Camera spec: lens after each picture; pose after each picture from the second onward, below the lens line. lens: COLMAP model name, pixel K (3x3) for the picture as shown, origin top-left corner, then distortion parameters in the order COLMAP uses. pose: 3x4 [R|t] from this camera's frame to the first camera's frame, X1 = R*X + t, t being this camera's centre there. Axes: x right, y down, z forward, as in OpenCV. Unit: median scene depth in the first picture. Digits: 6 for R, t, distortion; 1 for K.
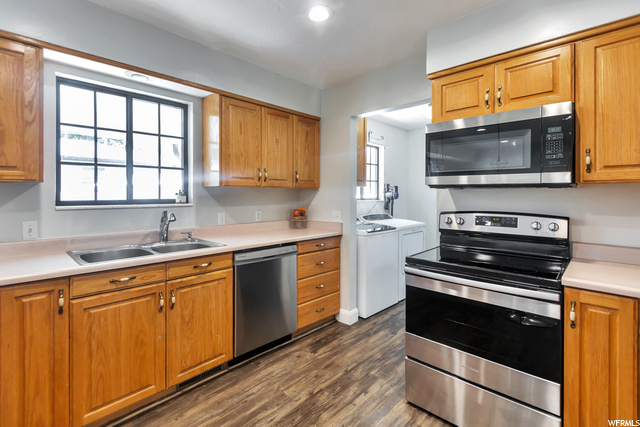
lens RADIAL K [[295.6, 0, 320.6], [0, 295.6, 198.5], [0, 0, 1]] dist [0.002529, 0.000001]
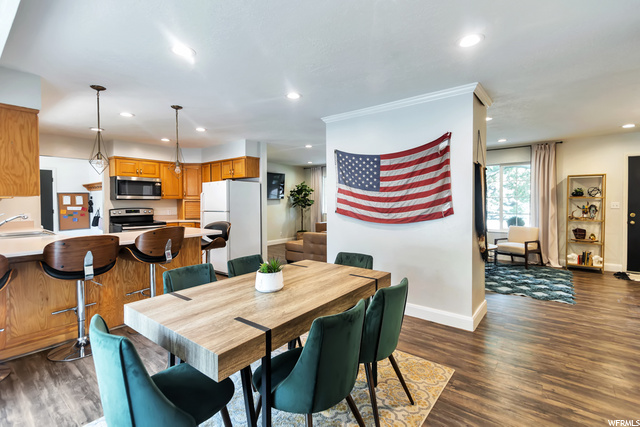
lens RADIAL K [[295.6, 0, 320.6], [0, 295.6, 198.5], [0, 0, 1]] dist [0.002529, 0.000001]
pose [[-0.076137, 0.003686, 0.997091, -2.510326], [0.010689, 0.999939, -0.002880, -0.022236], [-0.997040, 0.010439, -0.076172, -0.637886]]
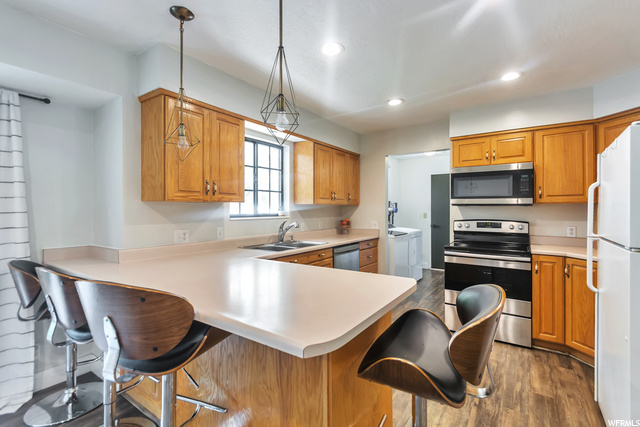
lens RADIAL K [[294.2, 0, 319.0], [0, 294.2, 211.1], [0, 0, 1]] dist [0.004136, 0.000439]
pose [[0.988373, -0.003335, 0.152011, -0.661027], [0.004251, 0.999975, -0.005699, 0.001285], [-0.151989, 0.006279, 0.988362, -0.557240]]
